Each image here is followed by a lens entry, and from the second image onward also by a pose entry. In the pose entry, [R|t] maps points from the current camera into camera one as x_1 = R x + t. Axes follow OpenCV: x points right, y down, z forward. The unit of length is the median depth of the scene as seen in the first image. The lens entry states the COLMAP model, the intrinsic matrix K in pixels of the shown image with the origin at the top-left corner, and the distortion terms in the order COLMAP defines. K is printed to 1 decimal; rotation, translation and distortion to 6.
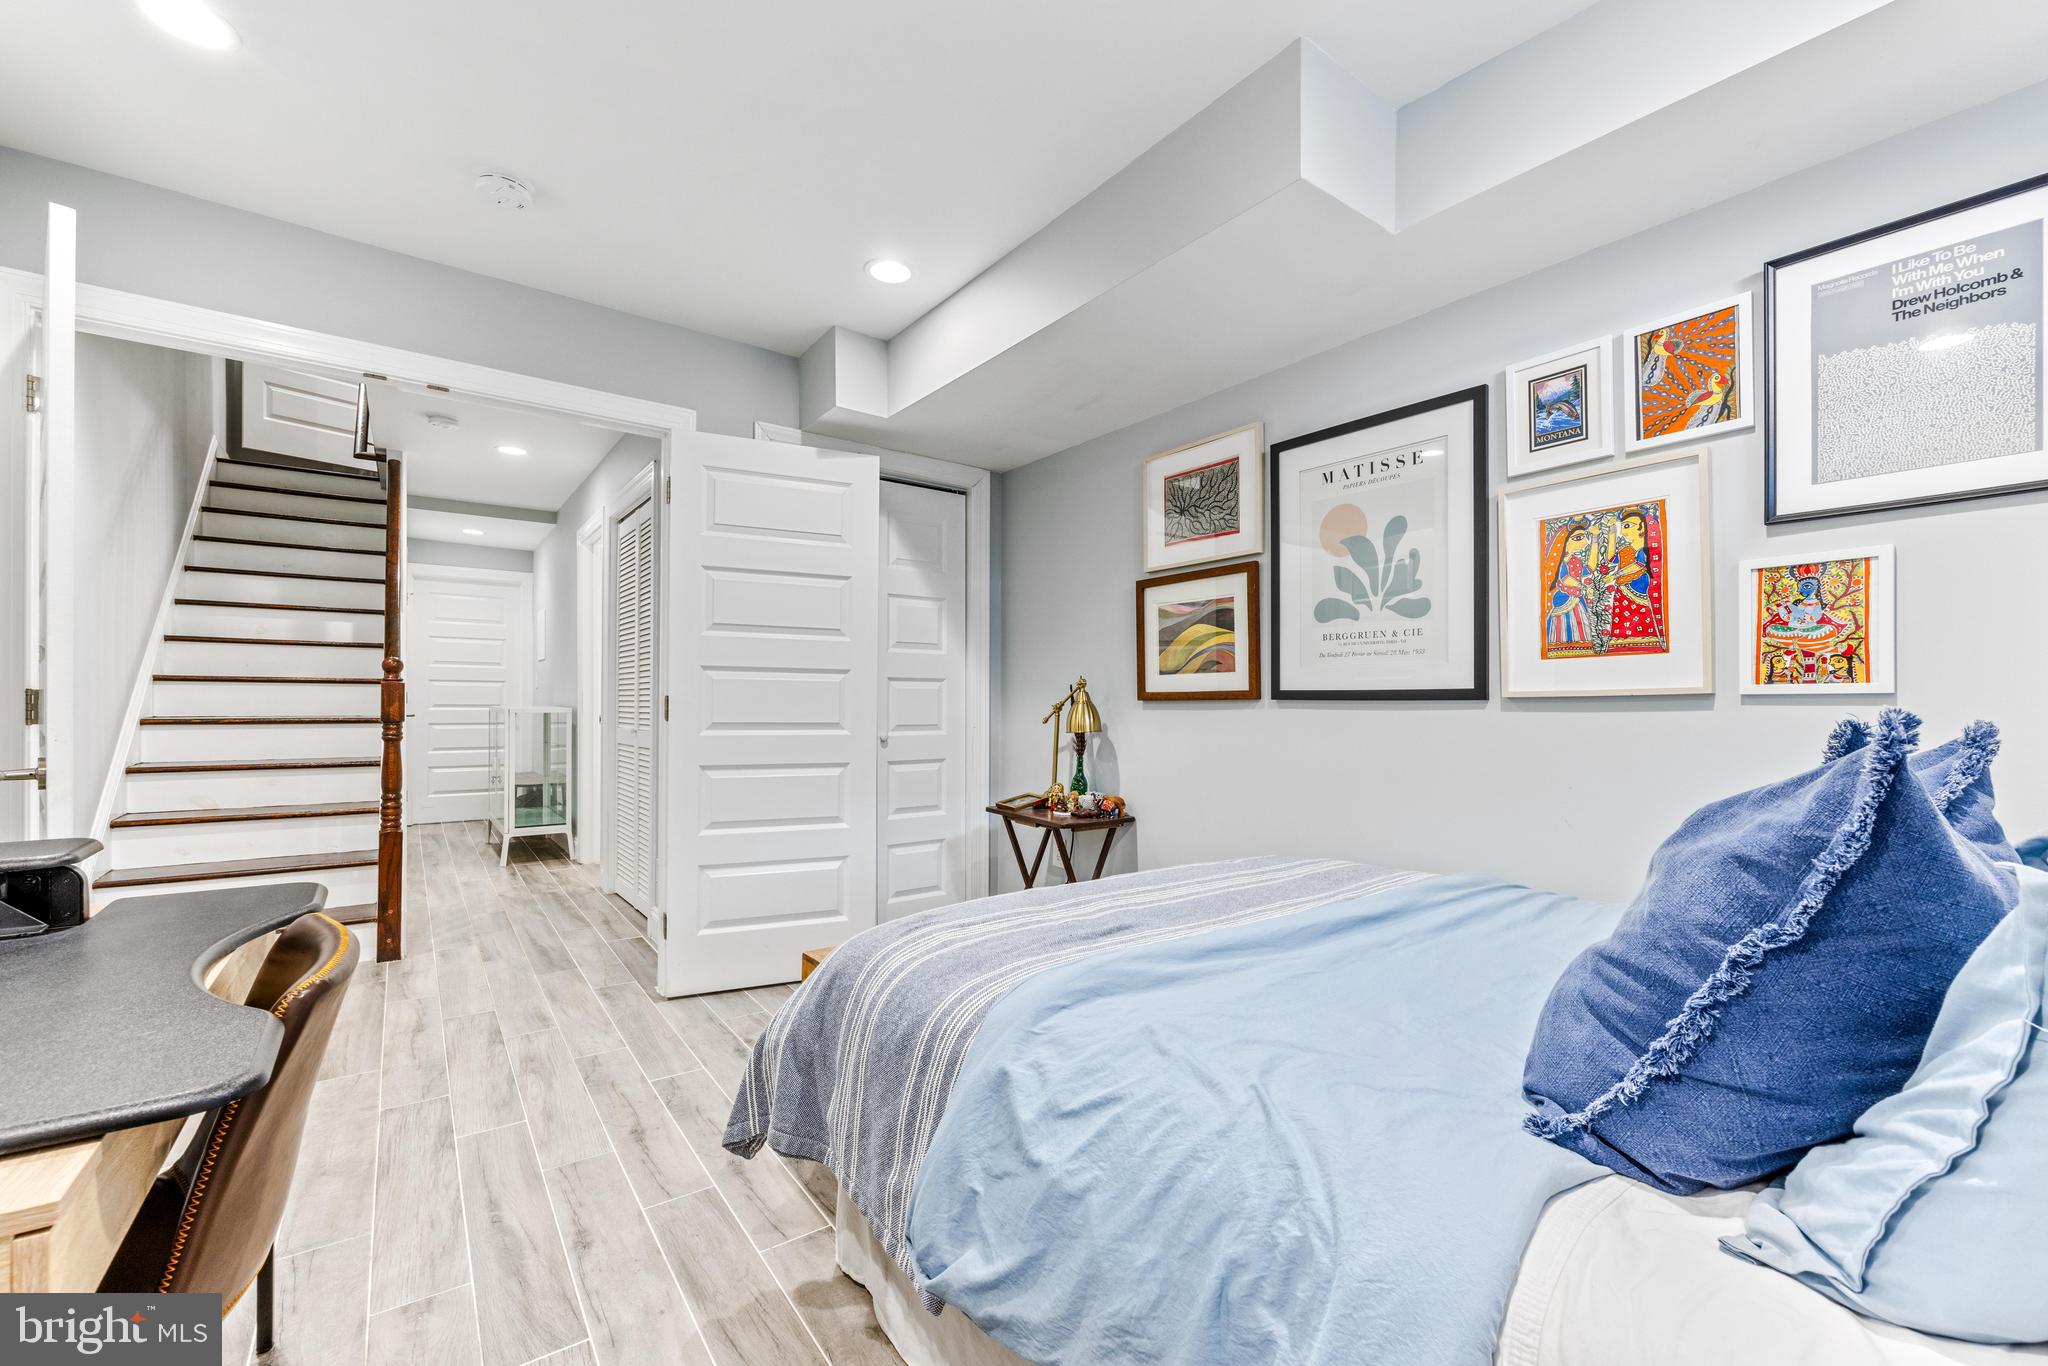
lens RADIAL K [[828.3, 0, 1015.7], [0, 828.3, 696.0], [0, 0, 1]] dist [-0.001790, -0.000169]
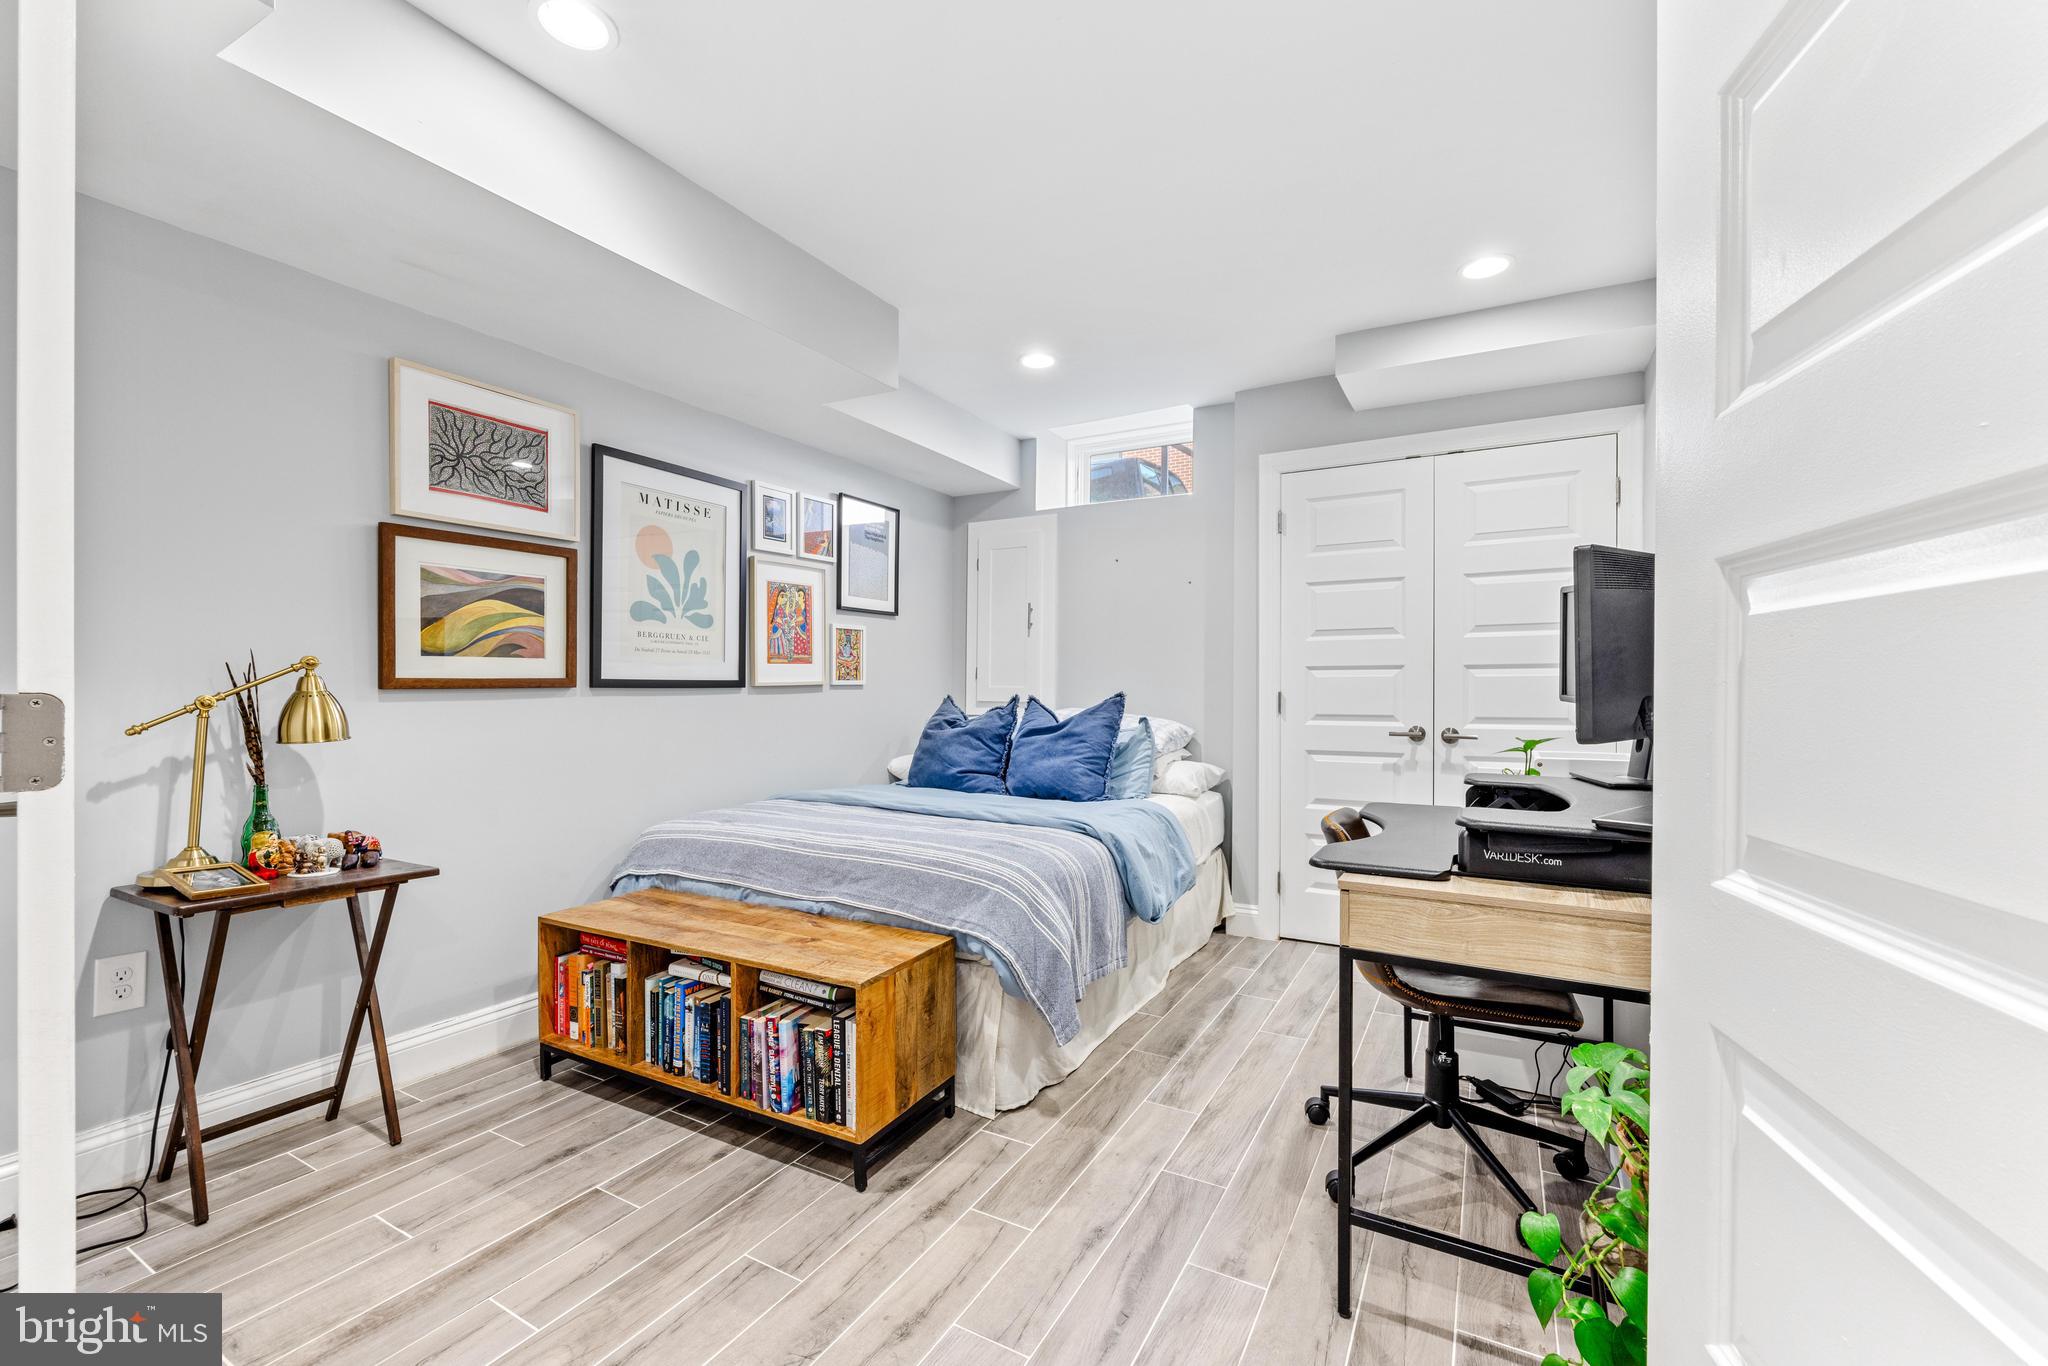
lens RADIAL K [[841.4, 0, 1027.4], [0, 841.4, 681.8], [0, 0, 1]] dist [-0.001611, -0.000153]
pose [[-0.409864, -0.005384, 0.912131, -0.922816], [-0.014156, 0.999900, -0.000459, -0.010631], [-0.912037, -0.013100, -0.409899, 0.977510]]
